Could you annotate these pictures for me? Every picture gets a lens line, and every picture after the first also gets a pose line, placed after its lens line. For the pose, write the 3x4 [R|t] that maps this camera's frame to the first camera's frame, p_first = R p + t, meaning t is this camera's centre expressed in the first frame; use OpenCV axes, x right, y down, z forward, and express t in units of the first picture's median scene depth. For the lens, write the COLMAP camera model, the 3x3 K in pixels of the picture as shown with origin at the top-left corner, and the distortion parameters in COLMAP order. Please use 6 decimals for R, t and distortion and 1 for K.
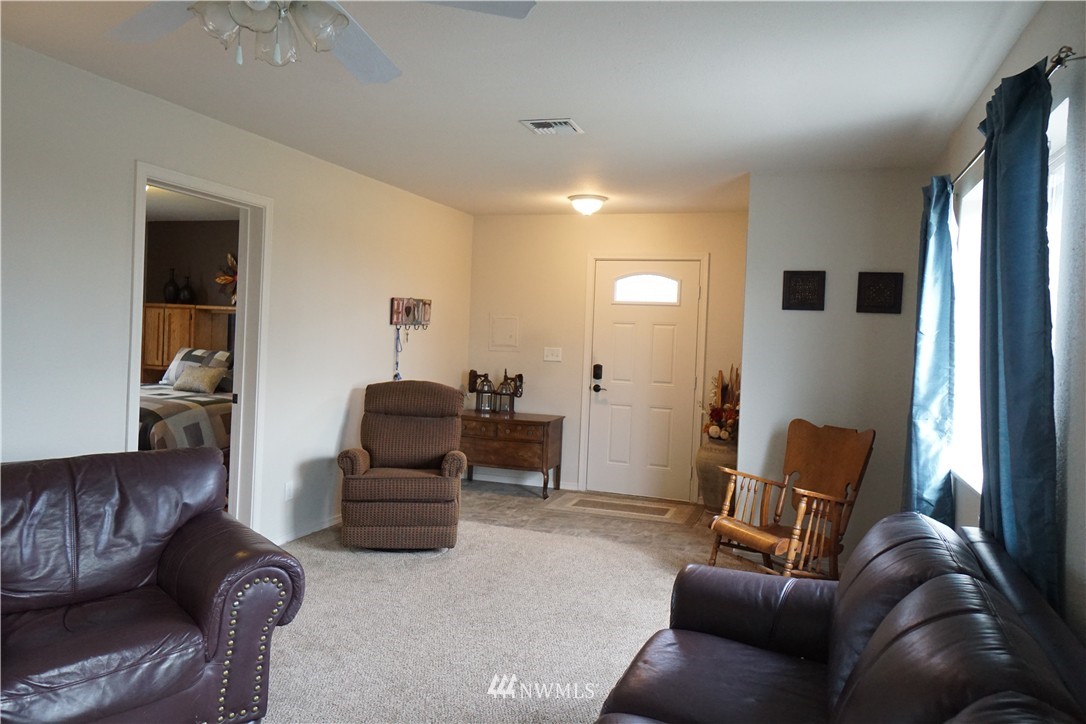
lens RADIAL K [[830.1, 0, 544.1], [0, 830.1, 354.7], [0, 0, 1]] dist [0.035807, 0.001646]
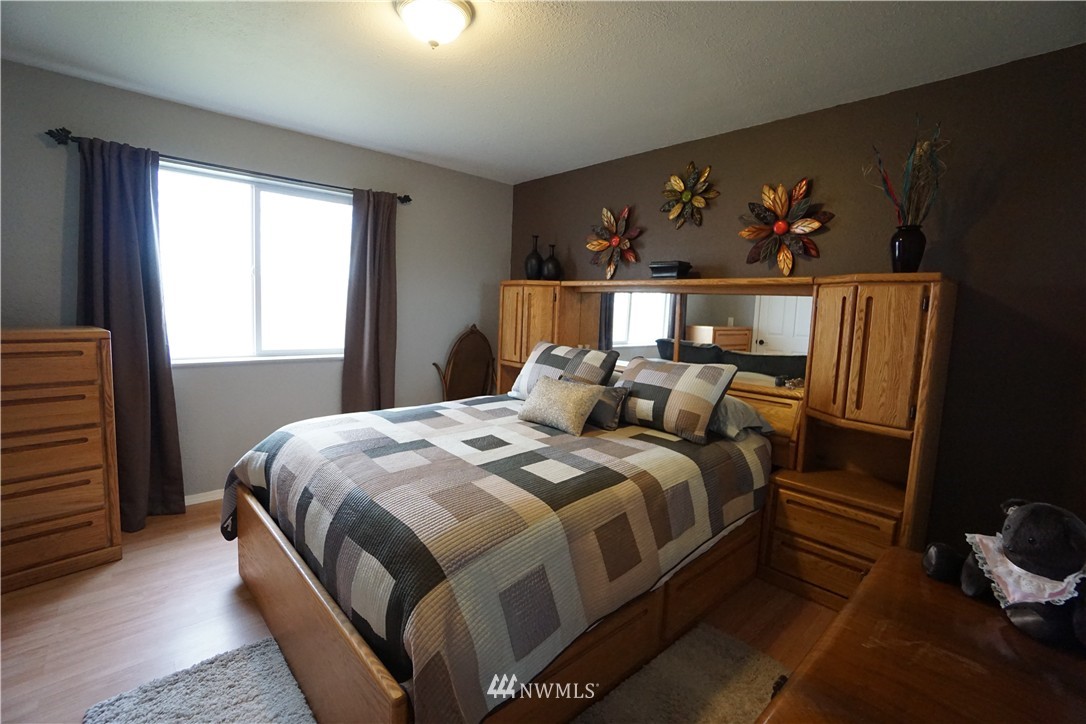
lens RADIAL K [[451.6, 0, 544.5], [0, 451.6, 352.4], [0, 0, 1]] dist [-0.001786, -0.000071]
pose [[0.895751, 0.038226, -0.442909, -0.253376], [-0.010473, 0.997834, 0.064938, -0.022536], [0.444432, -0.053529, 0.894212, 0.639259]]
